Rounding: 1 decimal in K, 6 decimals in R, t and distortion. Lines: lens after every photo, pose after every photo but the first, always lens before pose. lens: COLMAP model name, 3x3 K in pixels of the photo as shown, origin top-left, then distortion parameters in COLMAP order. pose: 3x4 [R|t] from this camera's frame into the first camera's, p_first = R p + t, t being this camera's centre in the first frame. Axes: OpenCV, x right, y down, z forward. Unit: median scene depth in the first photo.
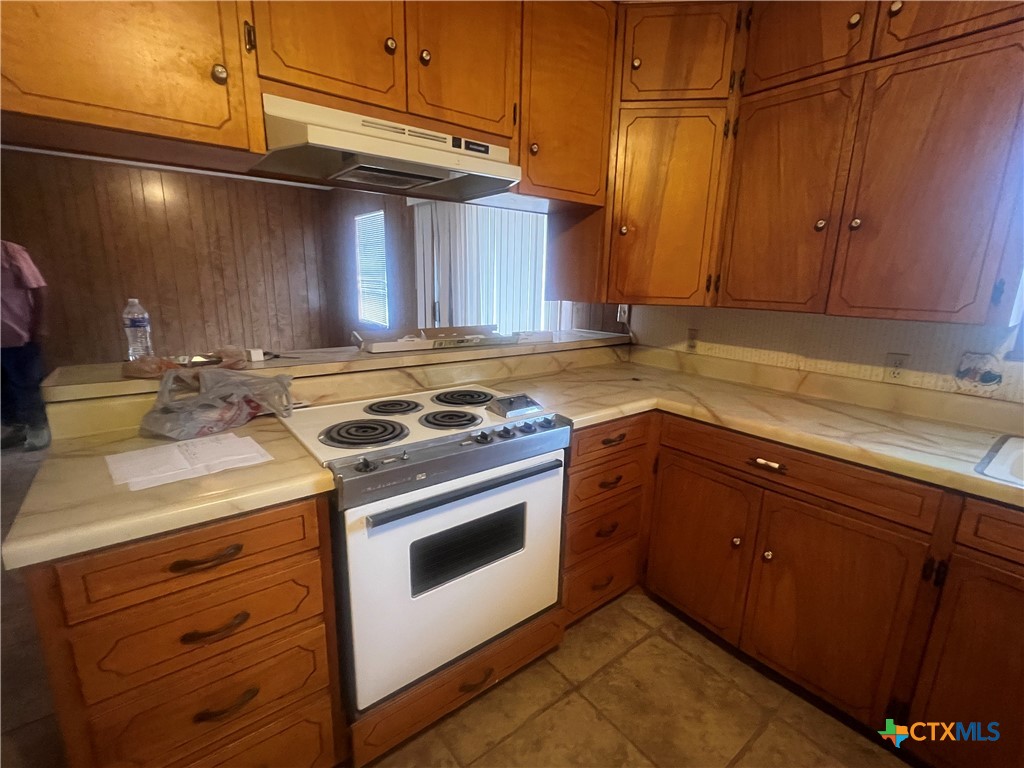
lens RADIAL K [[467.9, 0, 510.0], [0, 467.9, 383.8], [0, 0, 1]] dist [-0.003551, 0.001233]
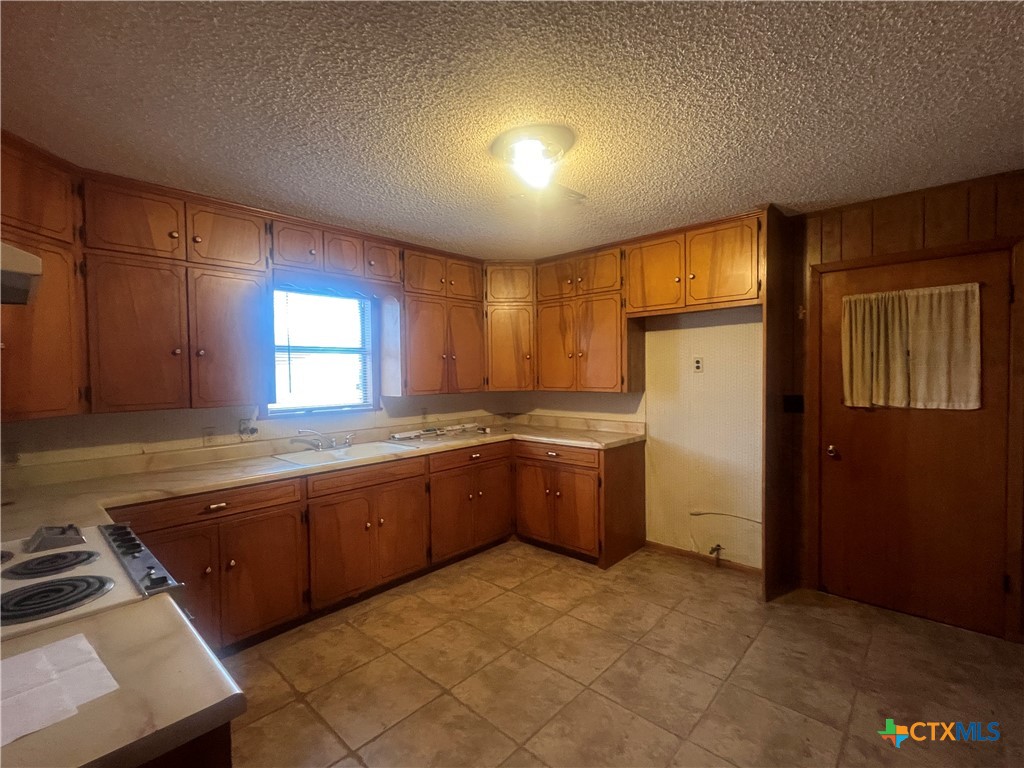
lens RADIAL K [[467.9, 0, 507.6], [0, 467.9, 380.9], [0, 0, 1]] dist [-0.003551, 0.001233]
pose [[-0.156707, -0.042083, 0.986748, -1.031966], [0.227868, 0.970596, 0.077583, -0.121864], [-0.960999, 0.237006, -0.142510, 0.203311]]
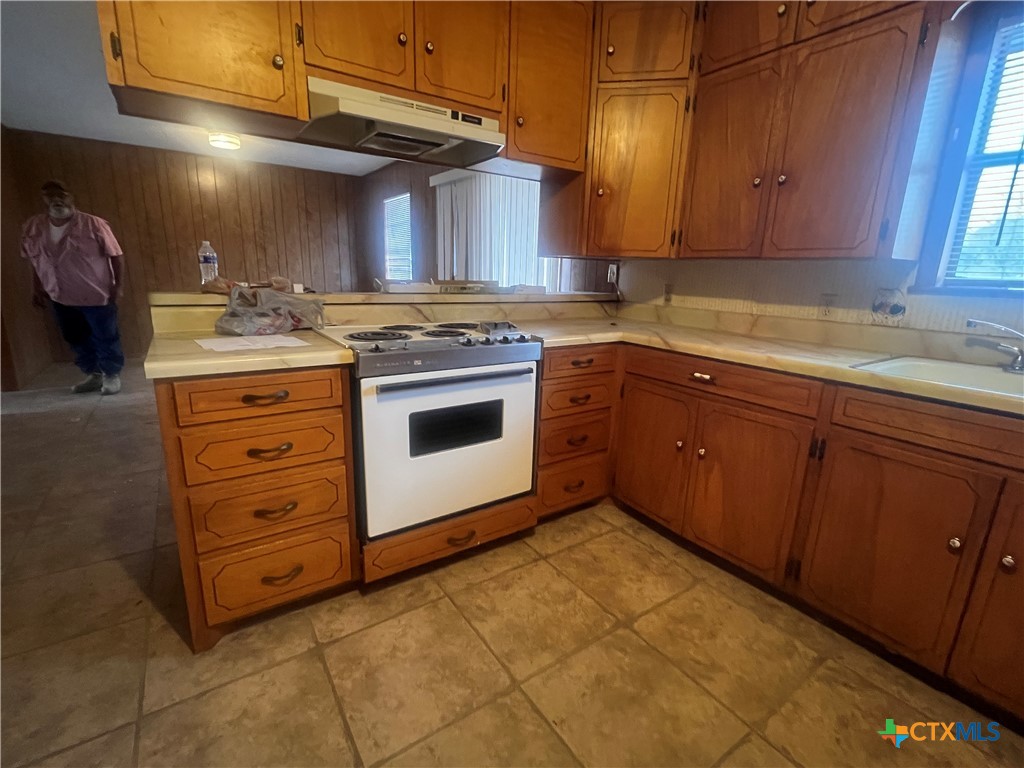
lens RADIAL K [[467.9, 0, 510.3], [0, 467.9, 383.3], [0, 0, 1]] dist [-0.003551, 0.001233]
pose [[0.998000, 0.021863, -0.059313, 0.117225], [-0.021339, 0.999728, 0.009460, 0.180325], [0.059504, -0.008175, 0.998195, -0.242036]]
